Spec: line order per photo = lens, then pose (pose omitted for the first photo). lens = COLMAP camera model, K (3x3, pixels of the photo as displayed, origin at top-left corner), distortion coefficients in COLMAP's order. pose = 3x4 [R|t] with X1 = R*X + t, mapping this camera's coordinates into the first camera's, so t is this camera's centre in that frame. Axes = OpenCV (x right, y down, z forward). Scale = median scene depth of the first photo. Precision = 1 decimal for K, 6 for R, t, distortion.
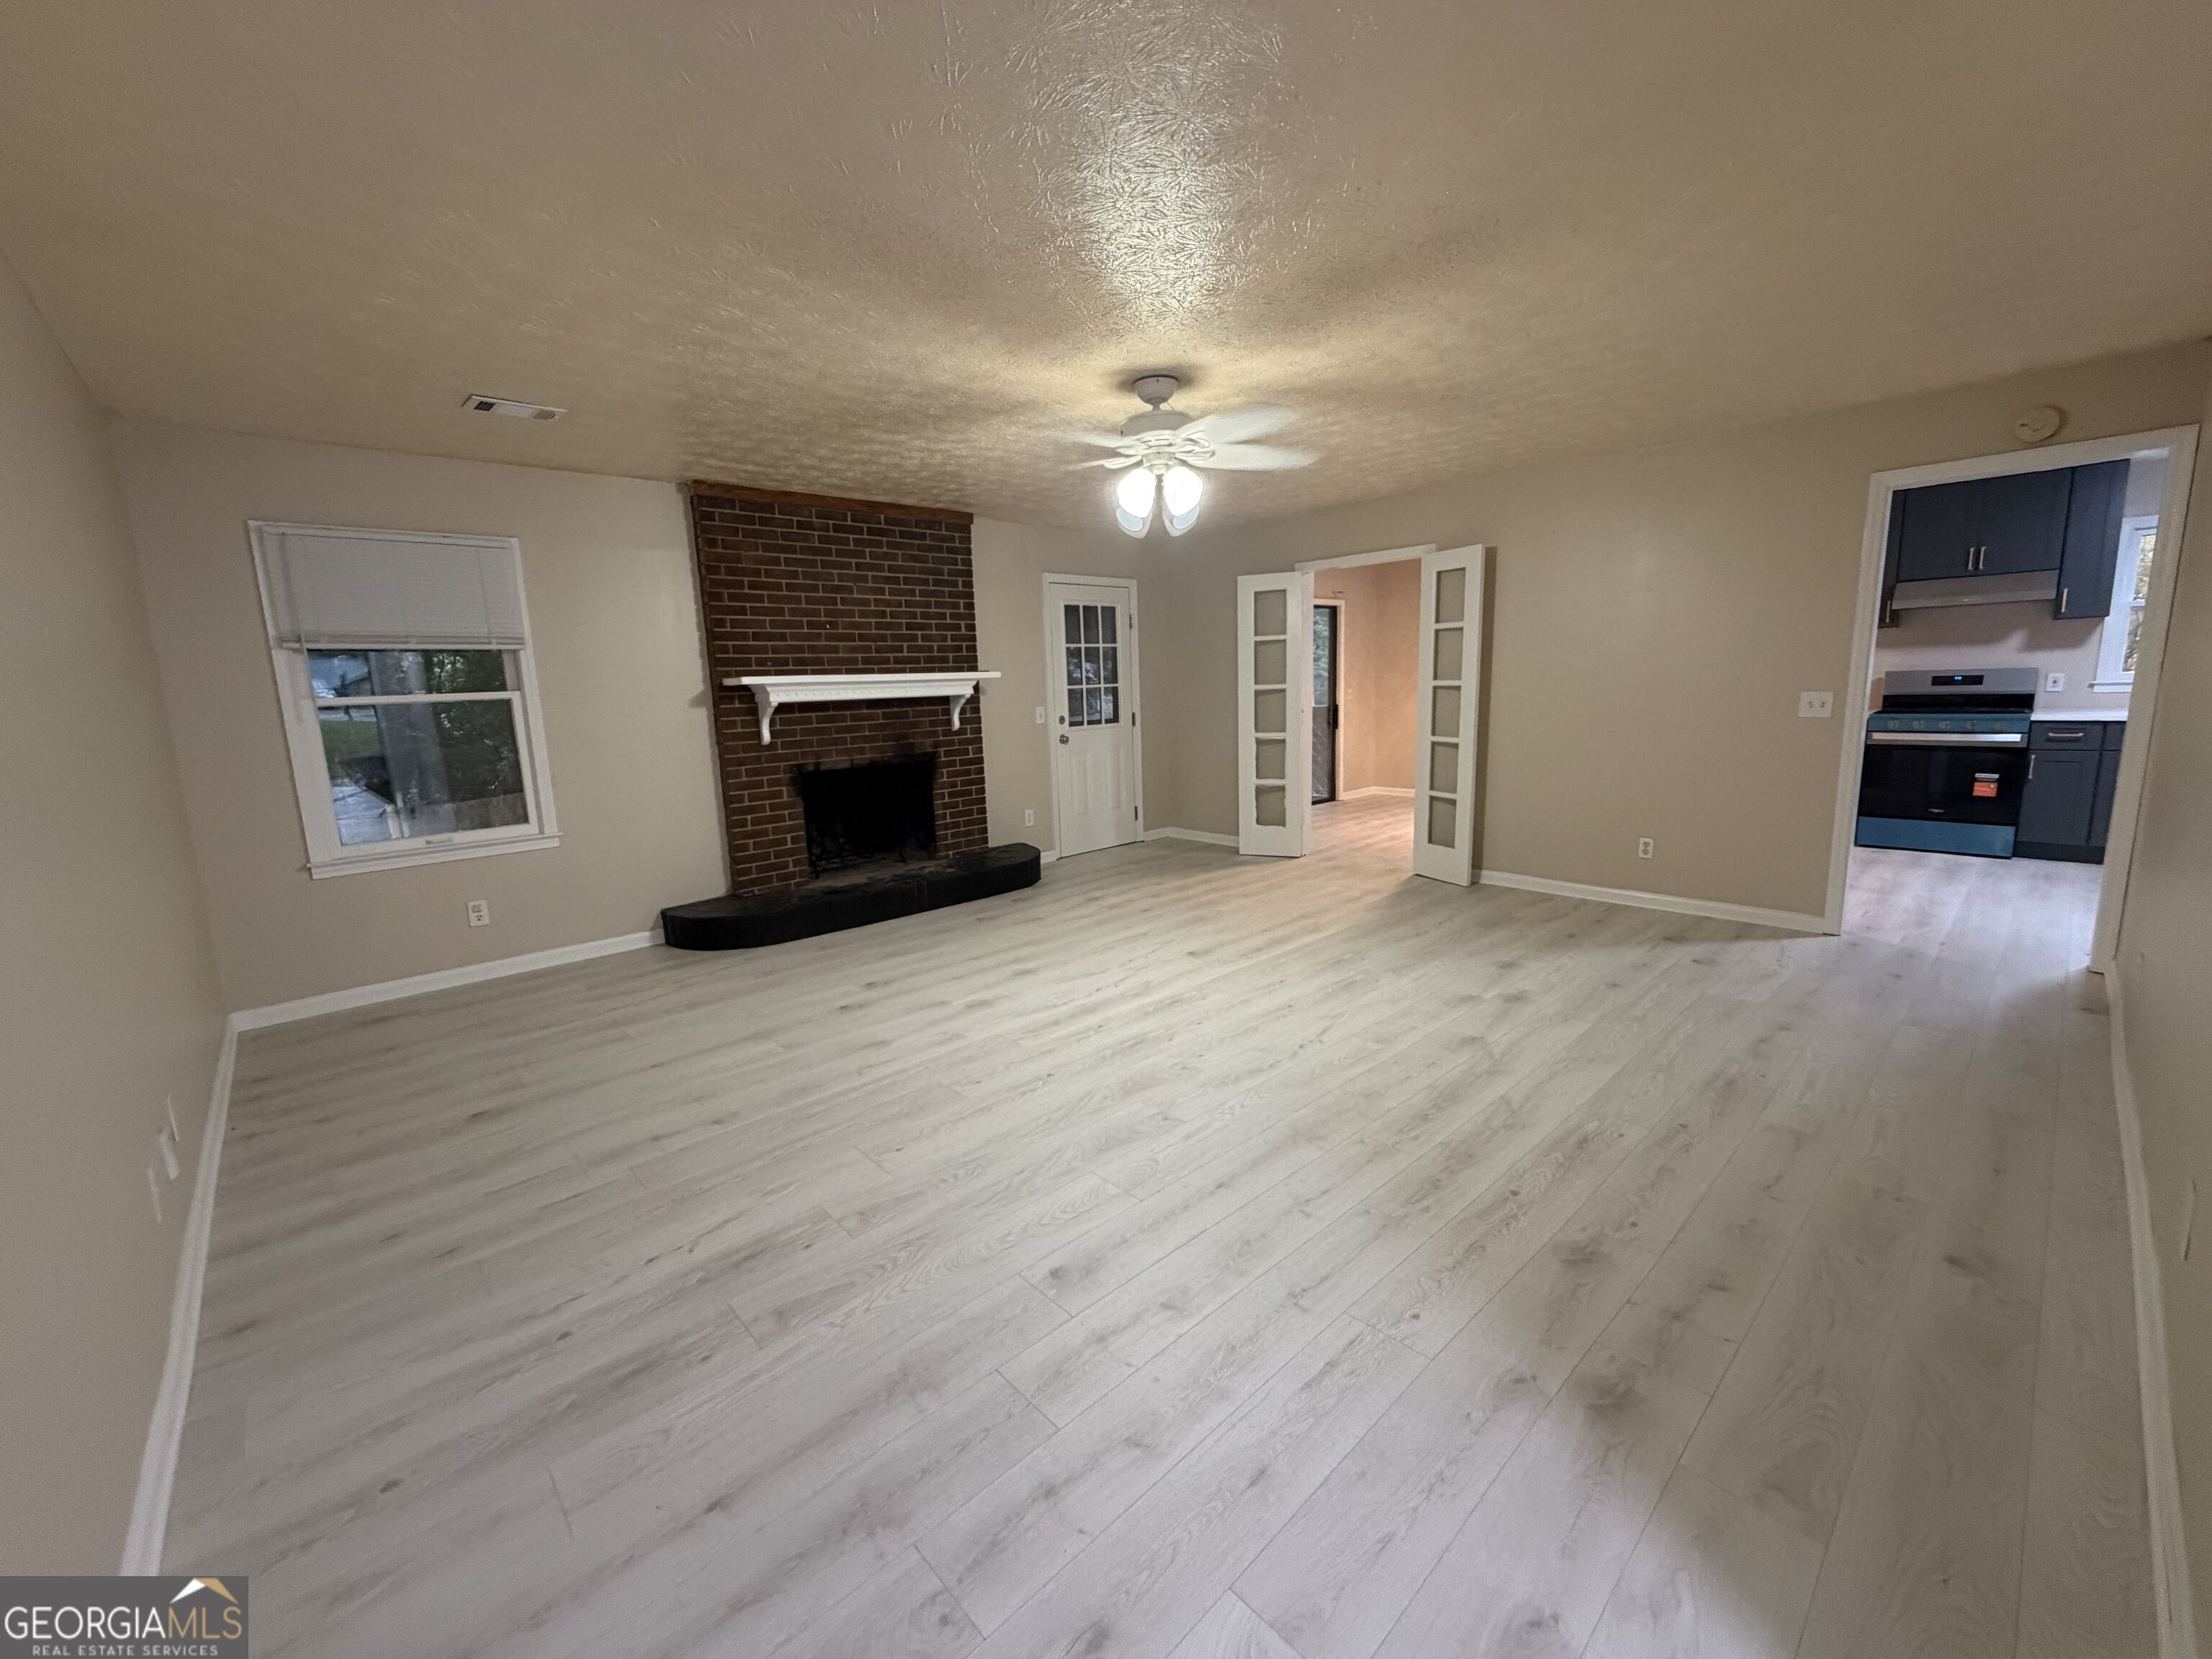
lens RADIAL K [[886.4, 0, 1103.2], [0, 886.4, 829.3], [0, 0, 1]] dist [0.000688, 0.000159]
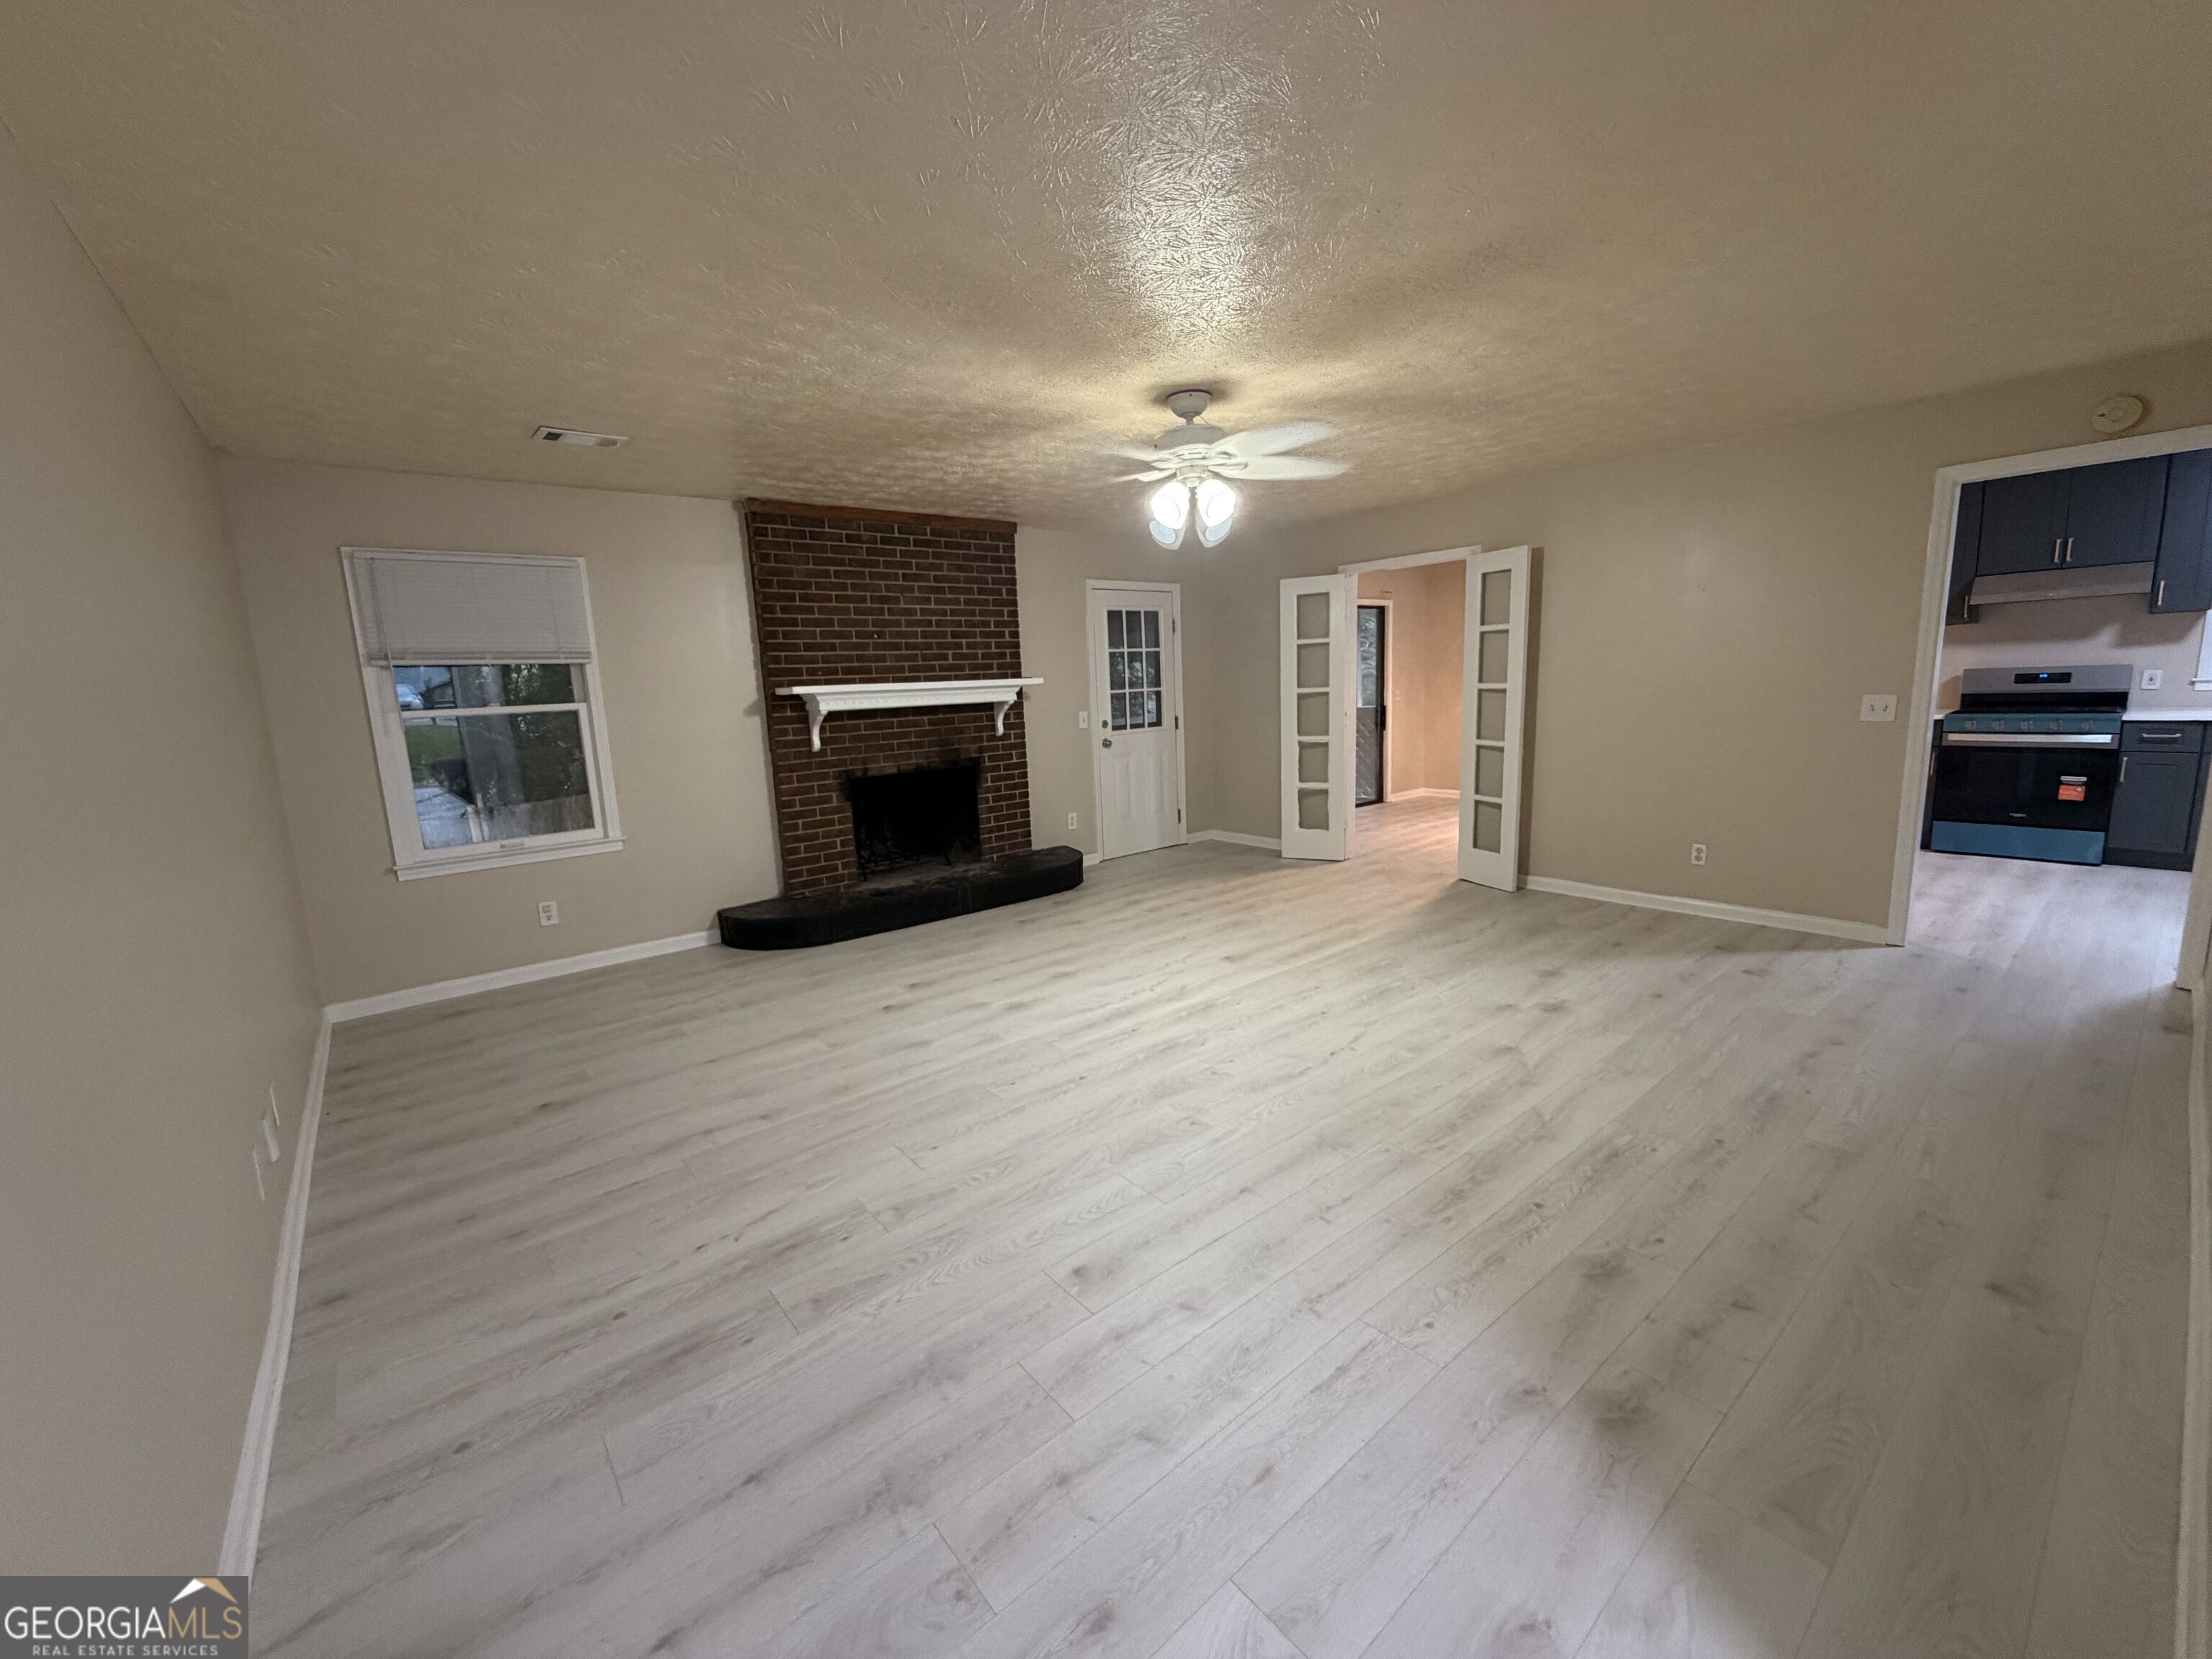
lens RADIAL K [[886.4, 0, 1103.2], [0, 886.4, 829.2], [0, 0, 1]] dist [0.000688, 0.000159]
pose [[0.998284, 0.001691, -0.058537, 0.021338], [-0.001555, 0.999996, 0.002358, -0.011420], [0.058541, -0.002263, 0.998282, -0.019238]]
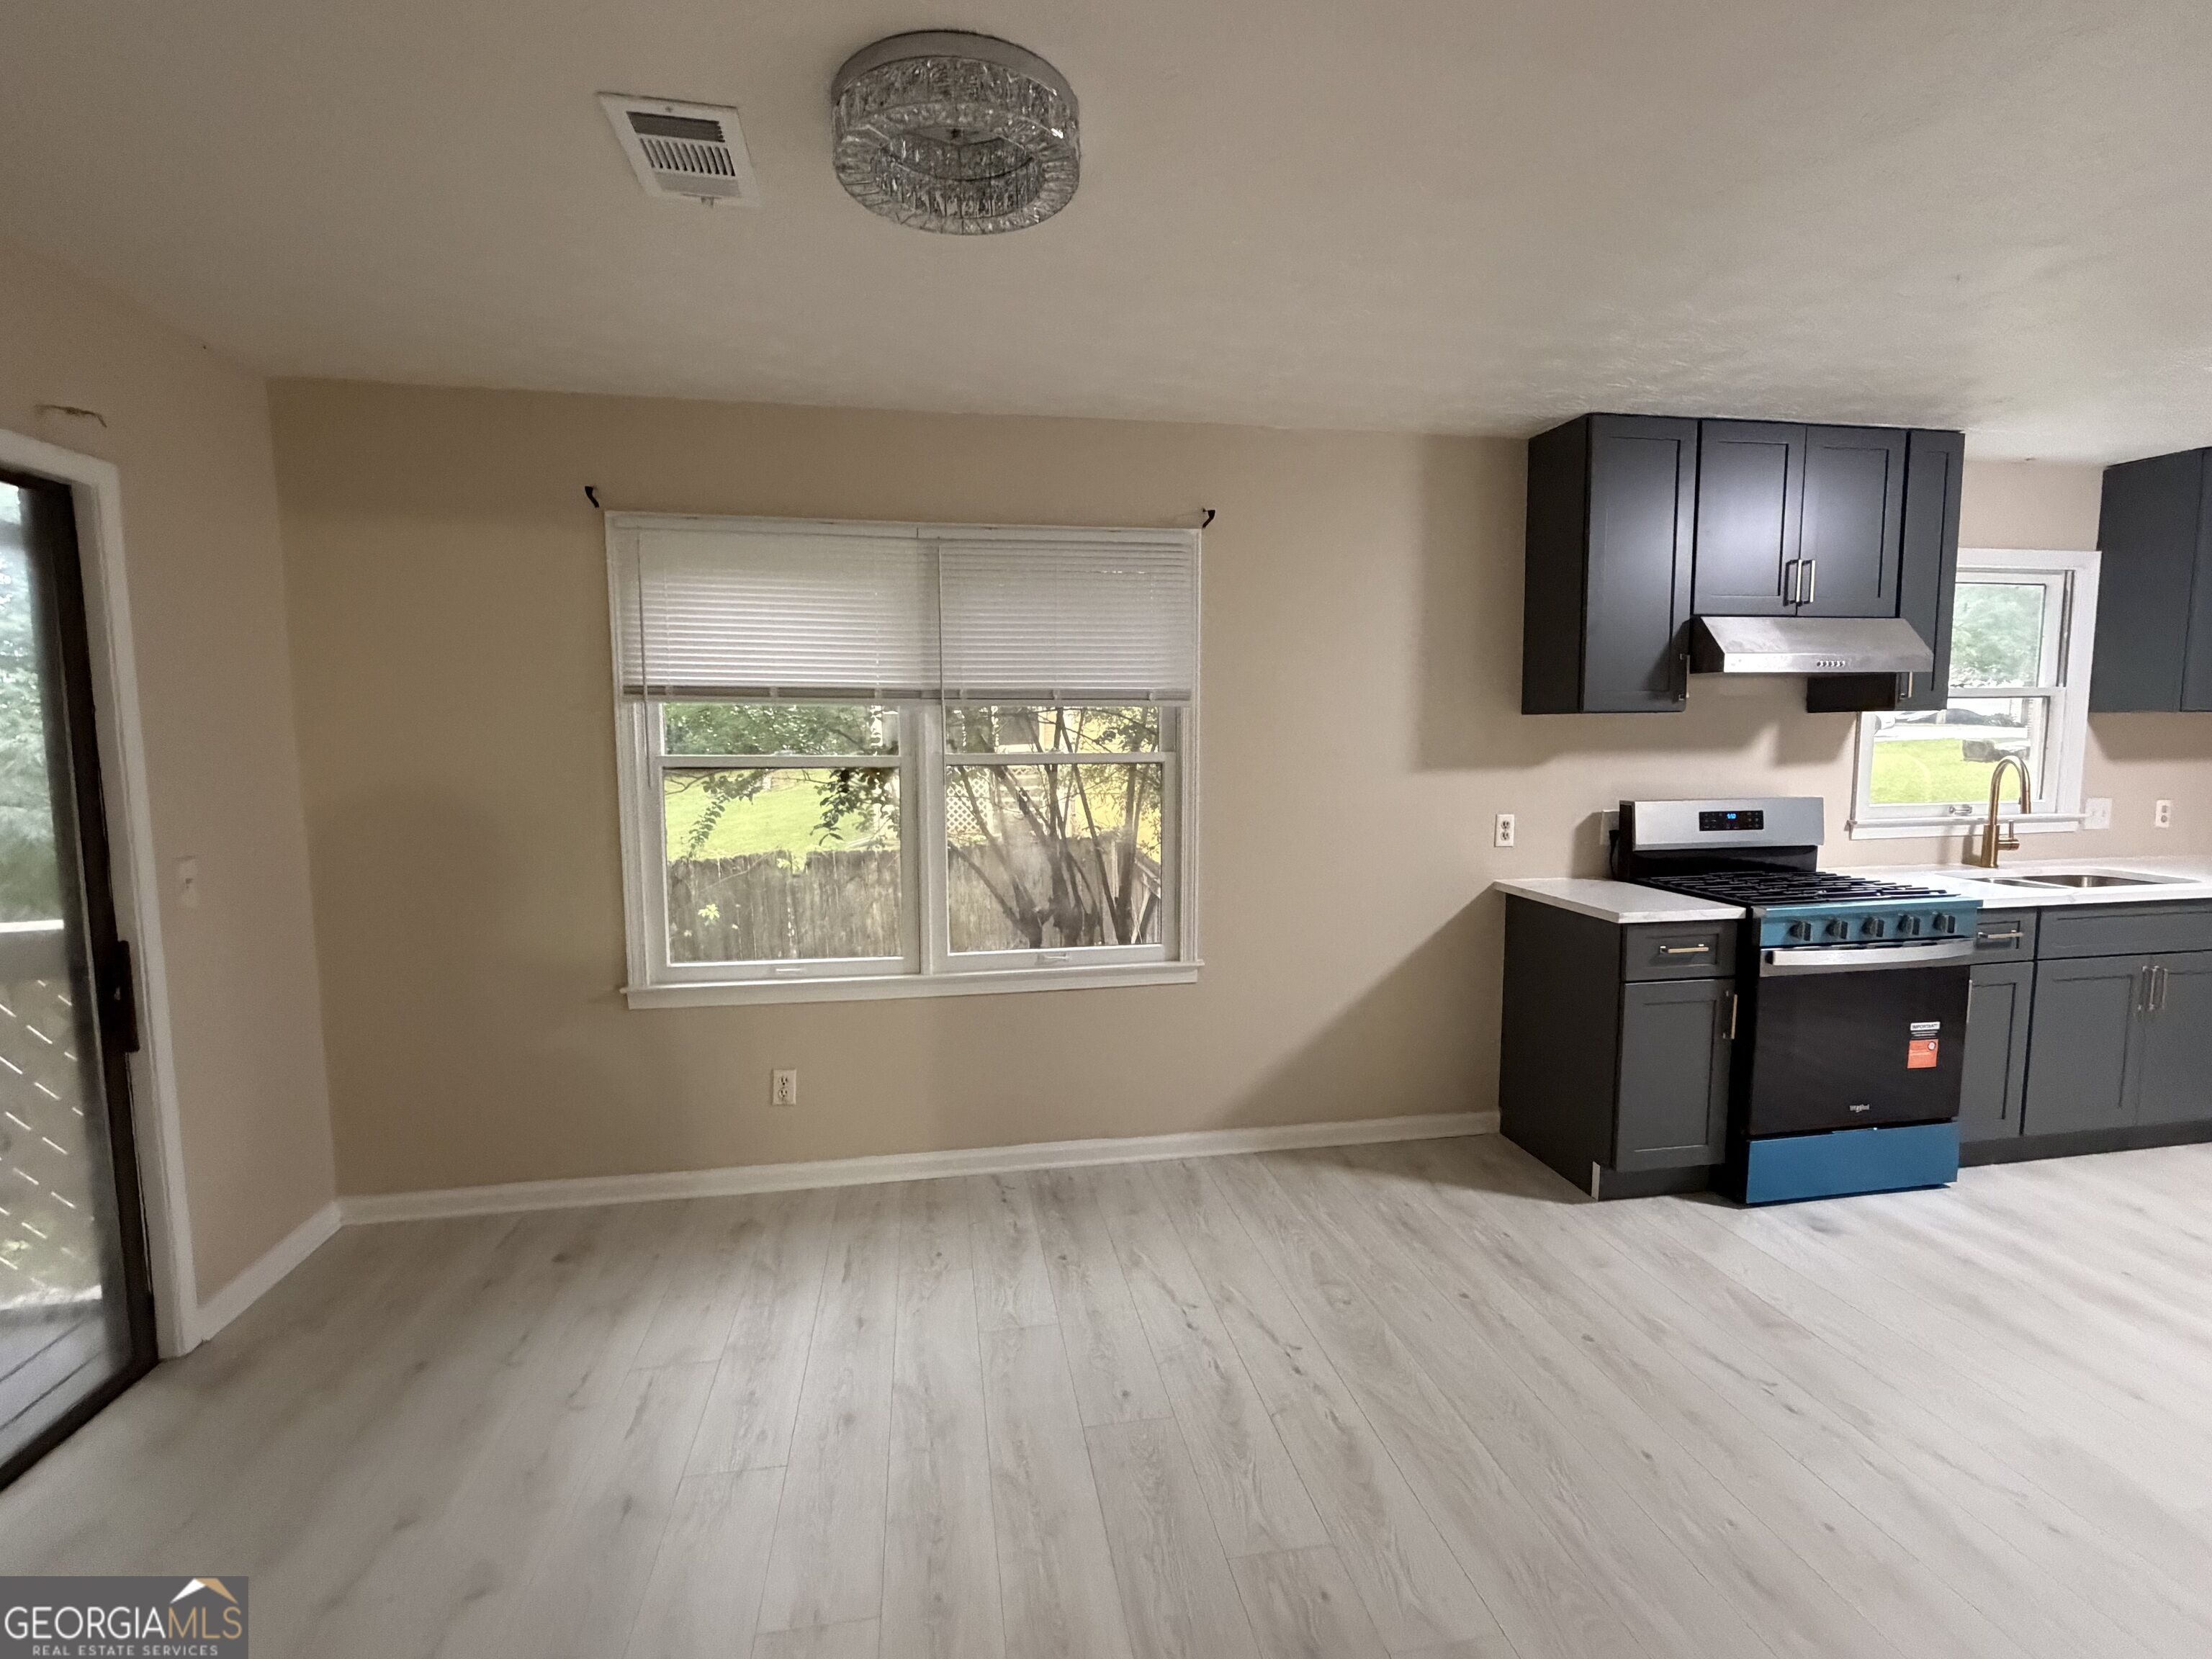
lens RADIAL K [[1043.8, 0, 1103.5], [0, 1043.8, 829.3], [0, 0, 1]] dist [-0.001362, 0.001811]
pose [[0.539092, -0.049627, 0.840784, 0.489331], [0.127473, 0.991571, -0.023205, -0.357060], [-0.832545, 0.119687, 0.540874, 1.793158]]
